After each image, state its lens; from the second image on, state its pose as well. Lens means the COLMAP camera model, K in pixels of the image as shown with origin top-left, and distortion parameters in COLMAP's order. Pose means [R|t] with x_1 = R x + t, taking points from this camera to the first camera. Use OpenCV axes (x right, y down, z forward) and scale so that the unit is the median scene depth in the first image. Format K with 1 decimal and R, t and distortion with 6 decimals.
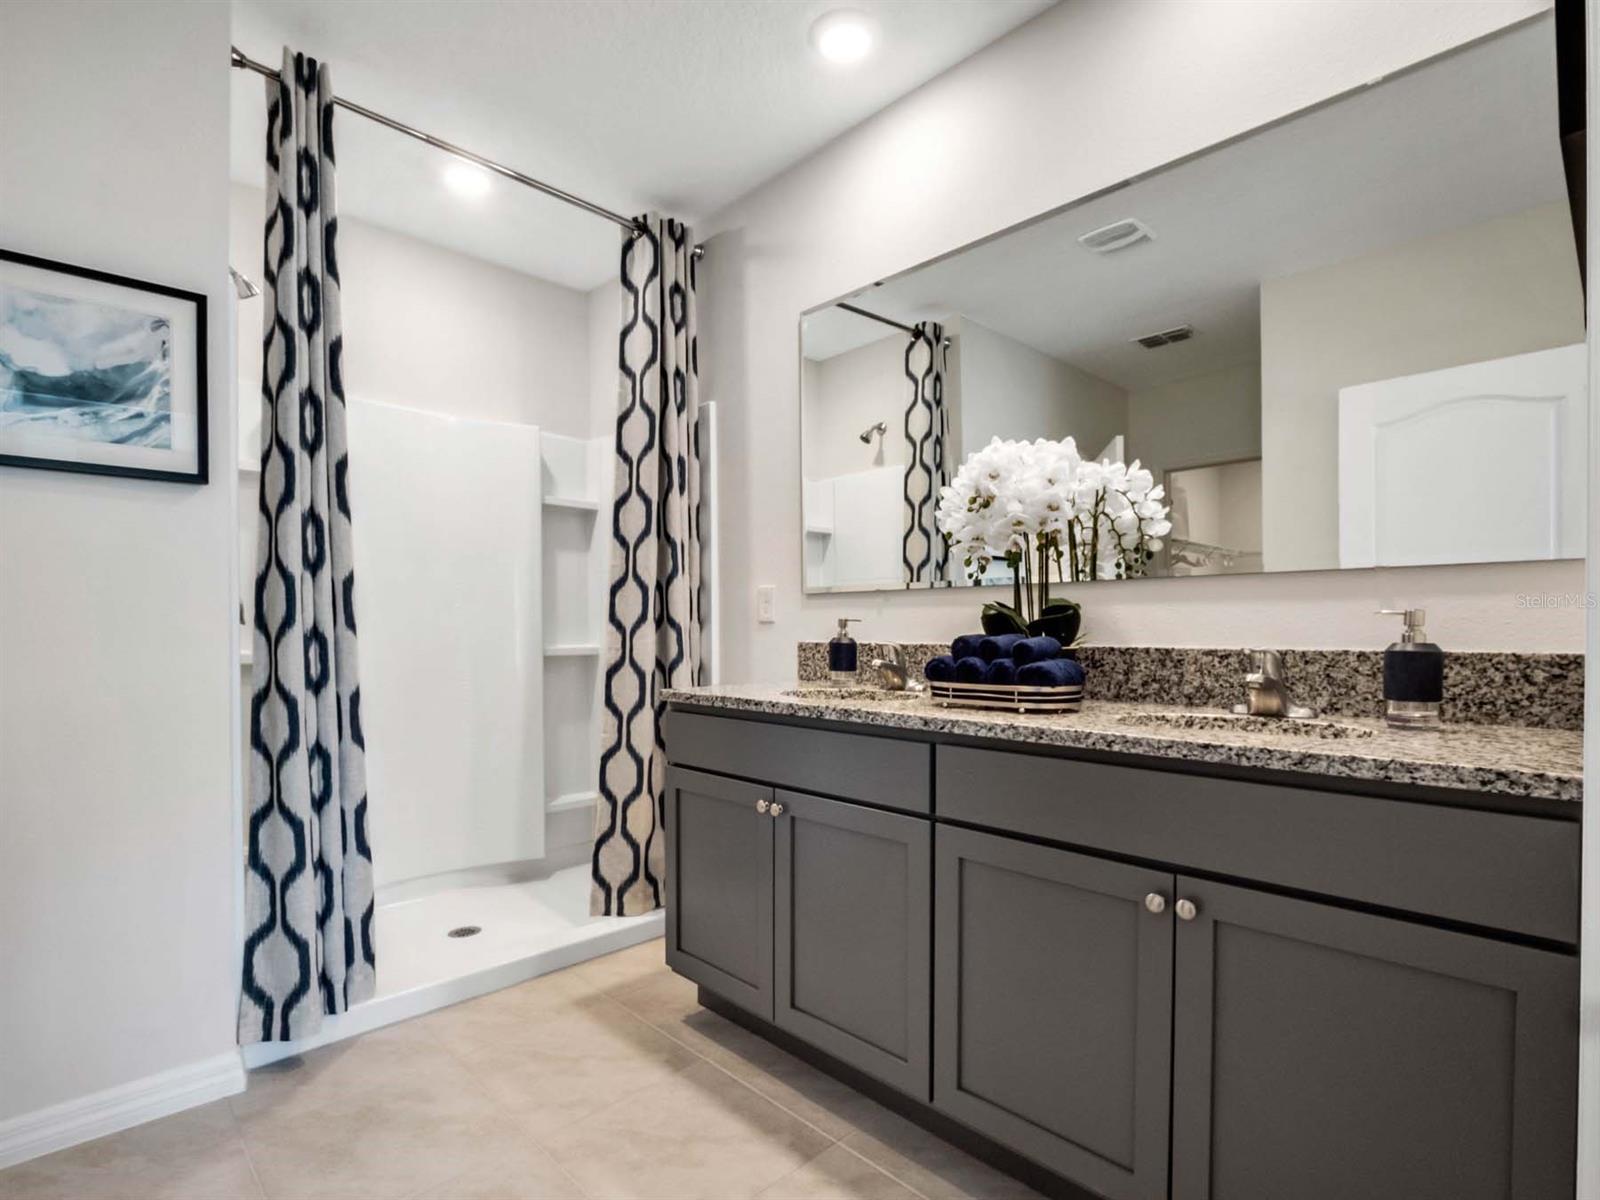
lens RADIAL K [[785.5, 0, 852.6], [0, 785.5, 644.6], [0, 0, 1]] dist [-0.003459, -0.000428]
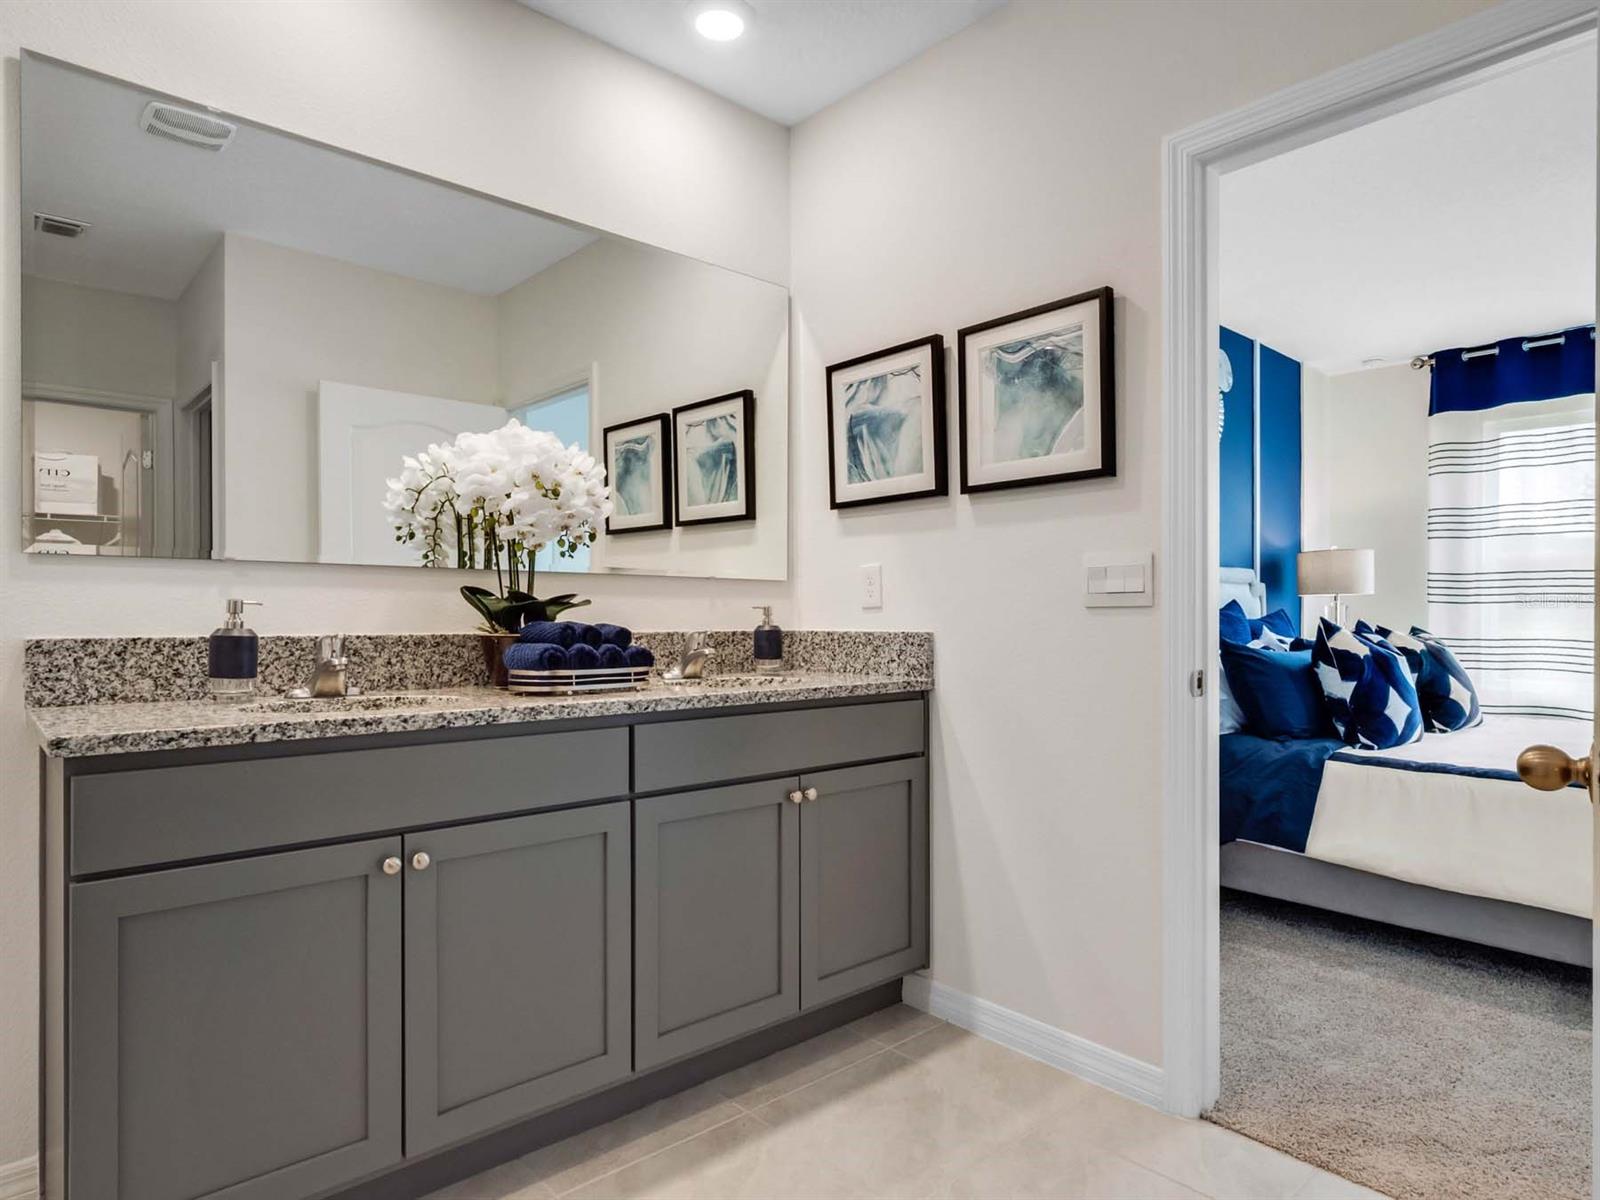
lens RADIAL K [[870.6, 0, 798.2], [0, 870.6, 621.8], [0, 0, 1]] dist [-0.003621, -0.001113]
pose [[0.099155, -0.002864, 0.995068, -1.032570], [0.019474, 0.999810, 0.000937, -0.008951], [-0.994881, 0.019285, 0.099192, 0.662867]]
